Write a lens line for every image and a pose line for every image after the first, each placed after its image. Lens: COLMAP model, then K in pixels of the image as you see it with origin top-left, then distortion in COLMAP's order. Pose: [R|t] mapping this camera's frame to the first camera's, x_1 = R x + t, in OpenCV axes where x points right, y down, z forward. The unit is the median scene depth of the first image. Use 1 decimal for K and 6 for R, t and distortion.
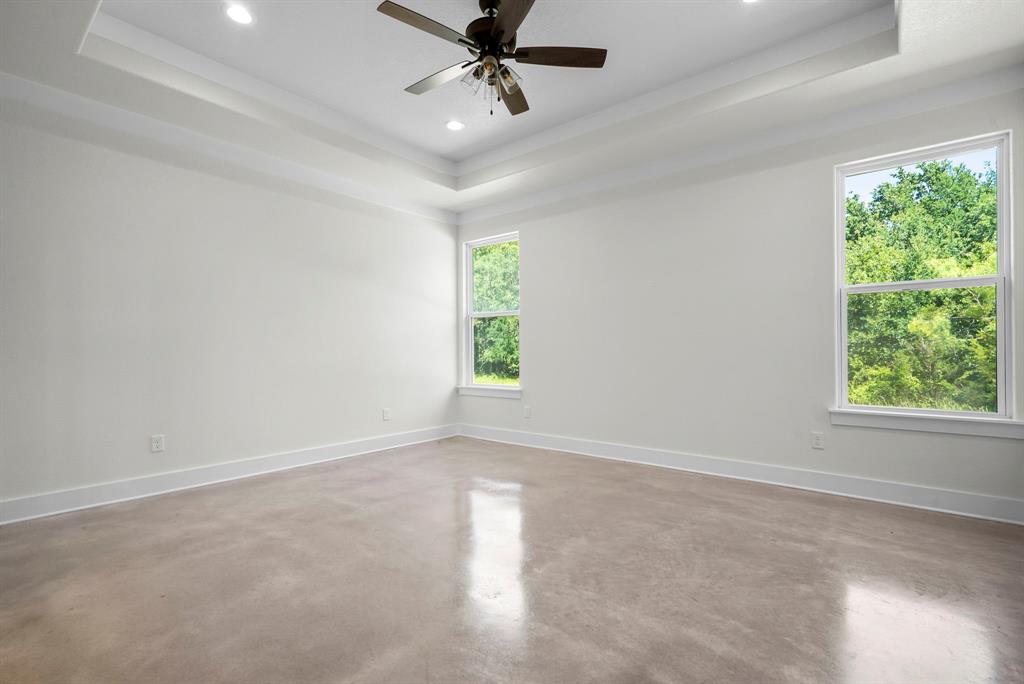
lens RADIAL K [[463.1, 0, 516.0], [0, 463.1, 341.4], [0, 0, 1]] dist [-0.005345, 0.001638]
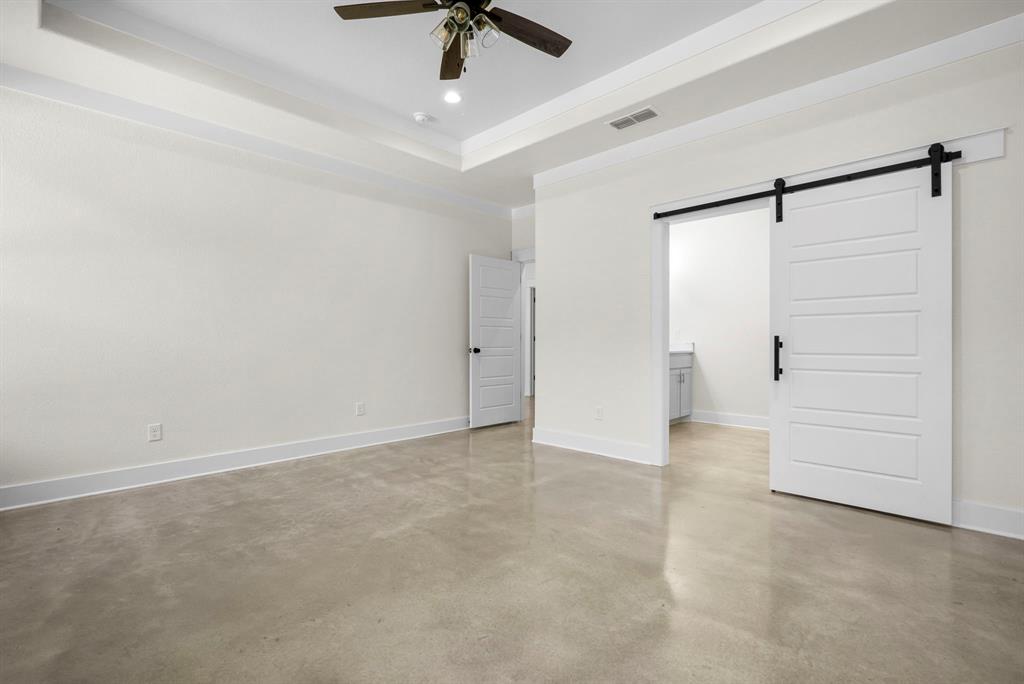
lens RADIAL K [[463.1, 0, 514.1], [0, 463.1, 343.8], [0, 0, 1]] dist [-0.005345, 0.001638]
pose [[-0.995903, 0.001848, 0.090412, -0.235597], [0.000629, 0.999909, -0.013512, 0.041352], [-0.090429, -0.013400, -0.995813, 1.982148]]
